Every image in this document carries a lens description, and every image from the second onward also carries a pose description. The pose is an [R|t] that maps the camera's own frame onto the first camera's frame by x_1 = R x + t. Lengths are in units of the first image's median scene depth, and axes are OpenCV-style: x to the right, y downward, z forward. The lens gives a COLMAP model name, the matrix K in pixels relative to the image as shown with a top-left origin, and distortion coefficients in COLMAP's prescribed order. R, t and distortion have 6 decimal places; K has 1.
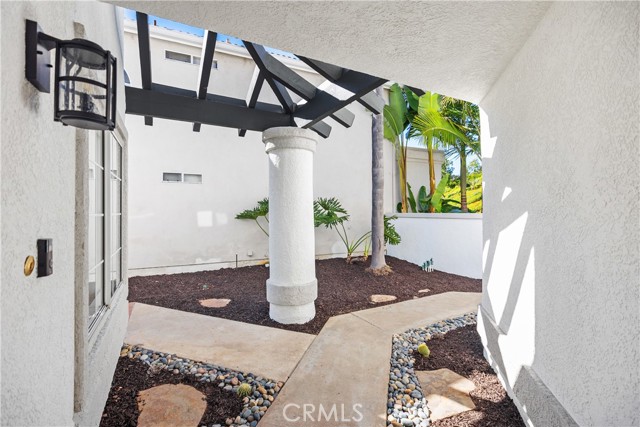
lens RADIAL K [[287.9, 0, 317.2], [0, 287.9, 209.9], [0, 0, 1]] dist [0.000750, -0.000214]
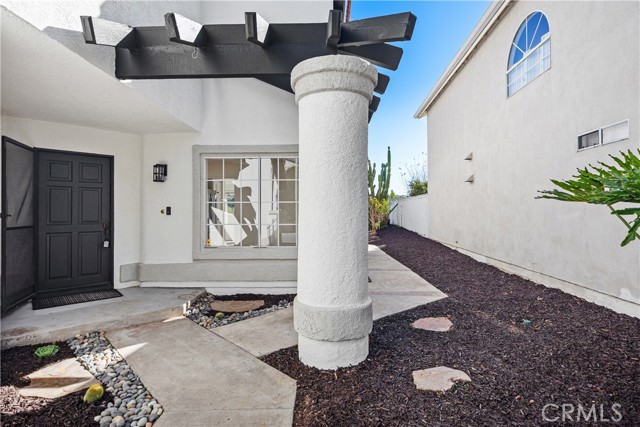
lens RADIAL K [[320.4, 0, 321.0], [0, 320.4, 211.0], [0, 0, 1]] dist [-0.003381, -0.000309]
pose [[-0.491058, 0.000712, -0.871126, 0.536305], [0.008555, 0.999955, -0.004005, 0.048096], [0.871085, -0.009420, -0.491042, 1.297431]]
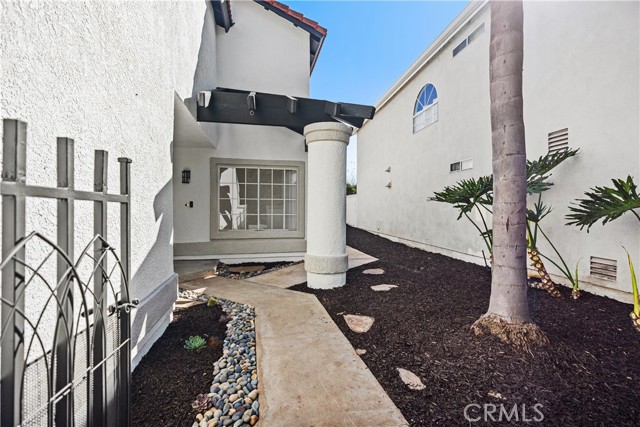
lens RADIAL K [[287.9, 0, 319.8], [0, 287.9, 211.3], [0, 0, 1]] dist [0.000750, -0.000214]
pose [[-0.282602, 0.011058, -0.959174, 1.007318], [-0.001039, 0.999929, 0.011834, 0.055789], [0.959237, 0.004341, -0.282571, 1.269048]]
